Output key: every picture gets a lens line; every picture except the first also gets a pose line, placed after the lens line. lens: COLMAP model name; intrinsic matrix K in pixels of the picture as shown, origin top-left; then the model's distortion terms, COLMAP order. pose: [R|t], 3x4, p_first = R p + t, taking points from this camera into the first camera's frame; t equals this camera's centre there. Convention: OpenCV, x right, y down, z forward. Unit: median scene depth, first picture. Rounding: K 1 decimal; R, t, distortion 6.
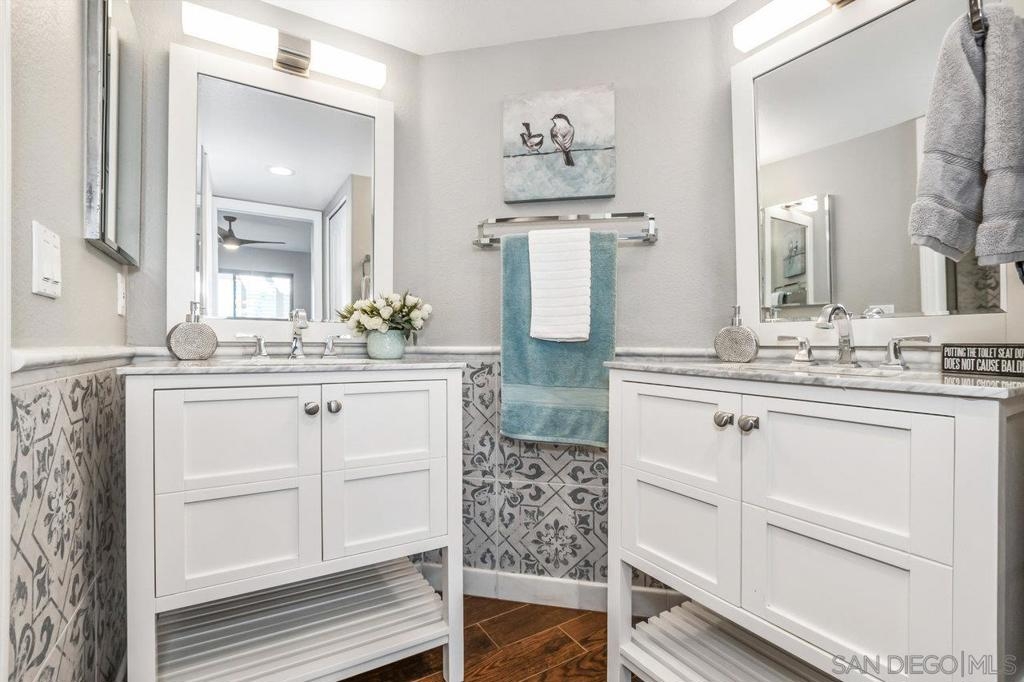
lens RADIAL K [[458.7, 0, 520.4], [0, 458.7, 335.8], [0, 0, 1]] dist [-0.041104, 0.006405]
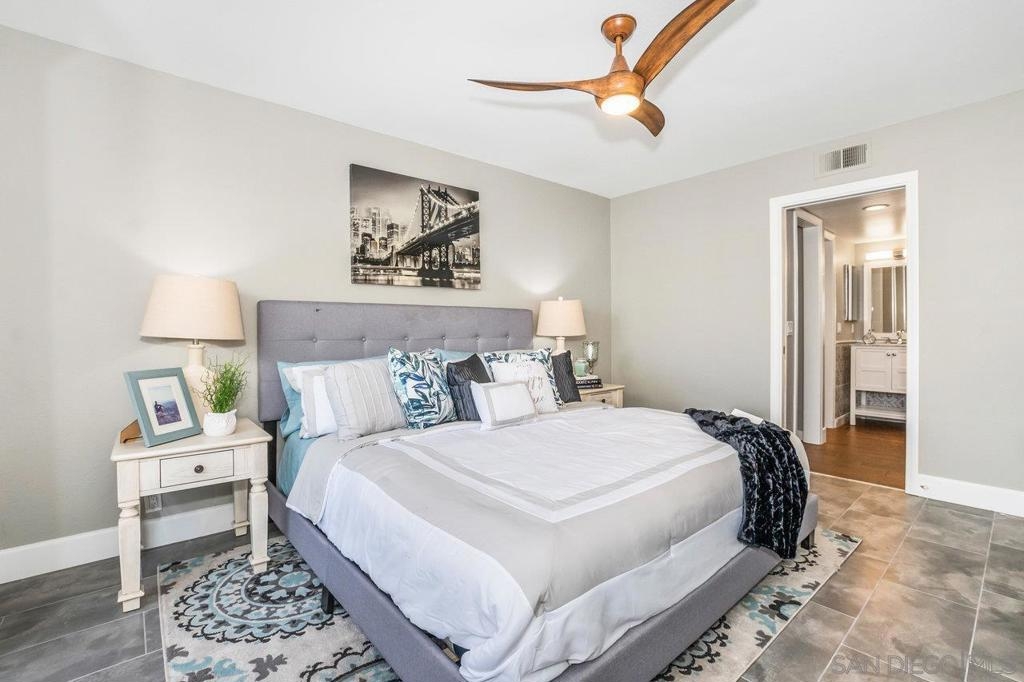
lens RADIAL K [[458.7, 0, 520.4], [0, 458.7, 335.8], [0, 0, 1]] dist [-0.041104, 0.006405]
pose [[0.155463, 0.009954, -0.987792, 2.164018], [0.017349, 0.999767, 0.012805, -0.095179], [0.987689, -0.019128, 0.155254, -2.128178]]
